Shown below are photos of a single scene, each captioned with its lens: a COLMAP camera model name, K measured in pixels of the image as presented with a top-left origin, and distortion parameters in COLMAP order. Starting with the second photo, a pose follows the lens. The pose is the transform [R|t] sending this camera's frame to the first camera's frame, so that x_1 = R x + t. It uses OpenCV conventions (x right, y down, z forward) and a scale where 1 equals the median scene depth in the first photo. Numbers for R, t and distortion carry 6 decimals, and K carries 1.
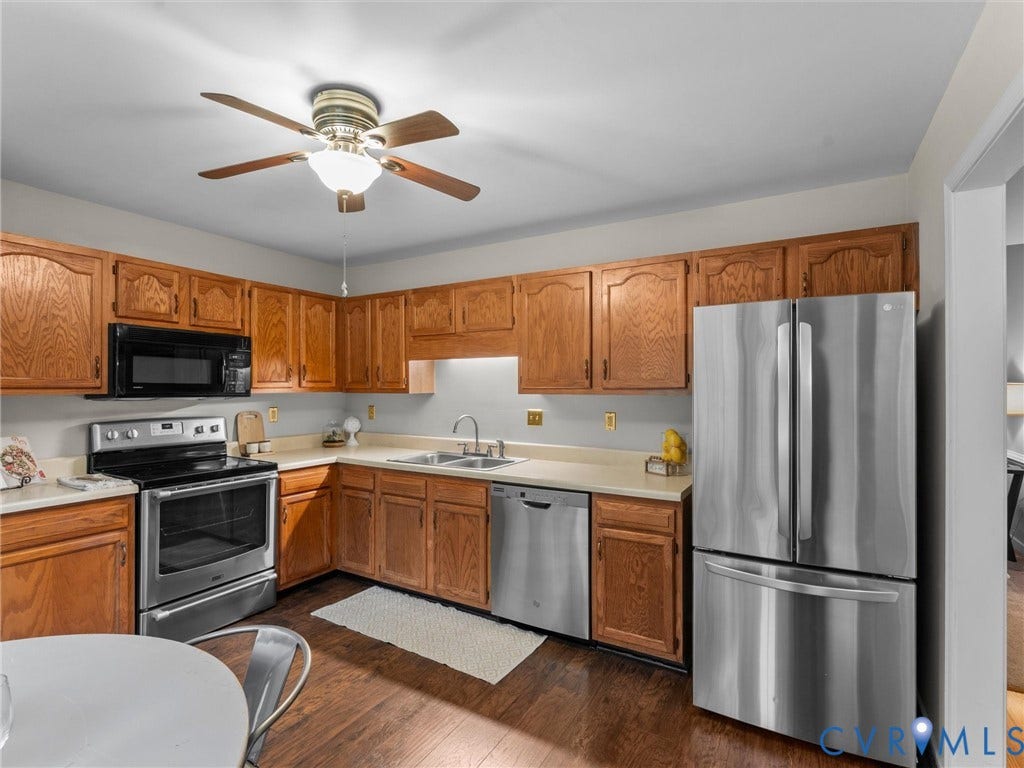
lens RADIAL K [[507.1, 0, 510.1], [0, 507.1, 386.5], [0, 0, 1]] dist [0.001913, 0.000848]
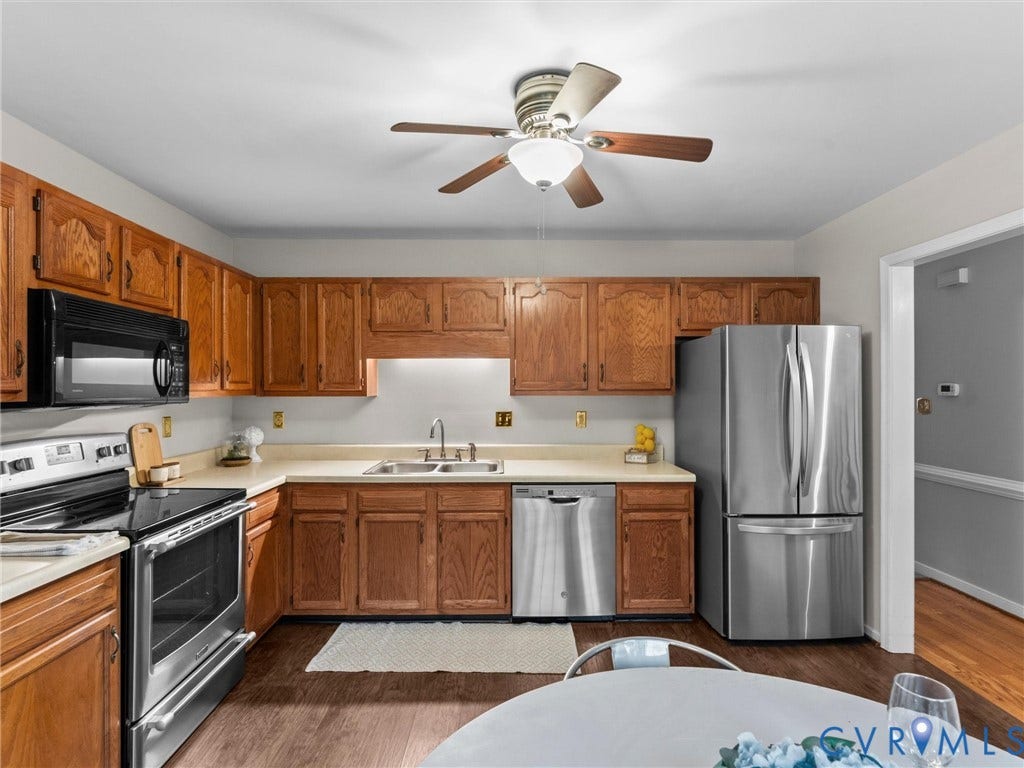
lens RADIAL K [[516.8, 0, 511.9], [0, 516.8, 388.3], [0, 0, 1]] dist [0.003826, -0.000439]
pose [[0.852149, -0.002098, 0.523295, -0.528562], [0.001324, 0.999997, 0.001853, -0.001701], [-0.523297, -0.000886, 0.852150, 0.125607]]
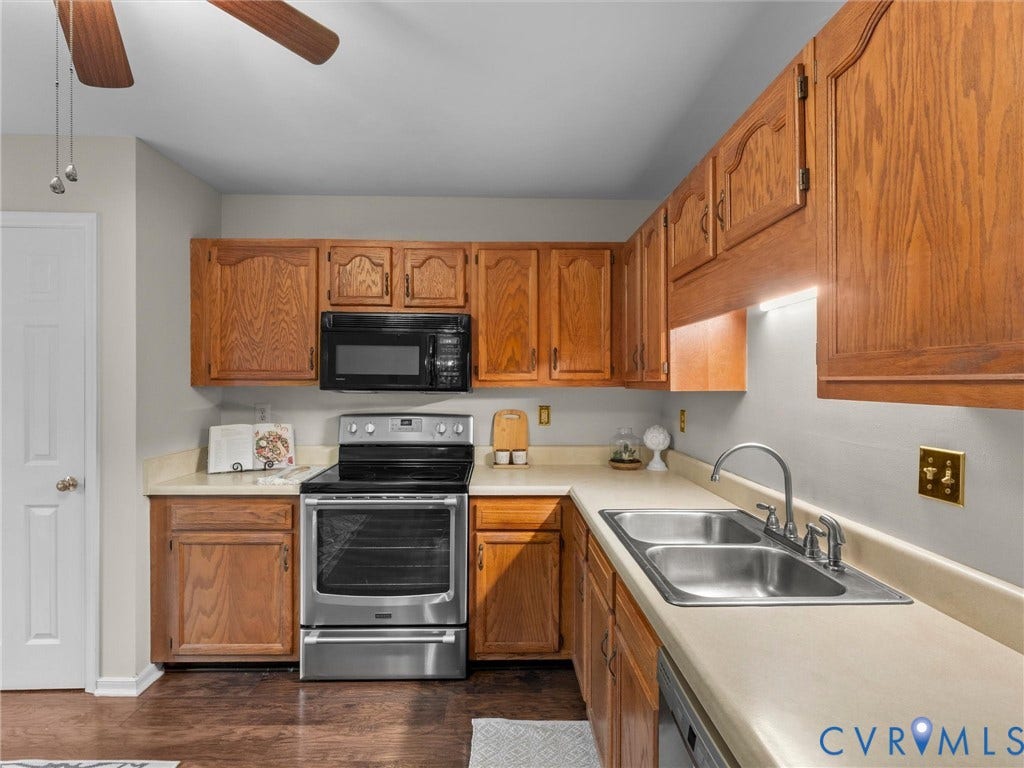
lens RADIAL K [[516.8, 0, 510.2], [0, 516.8, 383.5], [0, 0, 1]] dist [0.003826, -0.000439]
pose [[0.528728, 0.005347, -0.848775, 0.200278], [-0.002271, 0.999985, 0.004885, 0.004023], [0.848788, -0.000656, 0.528732, 0.666621]]
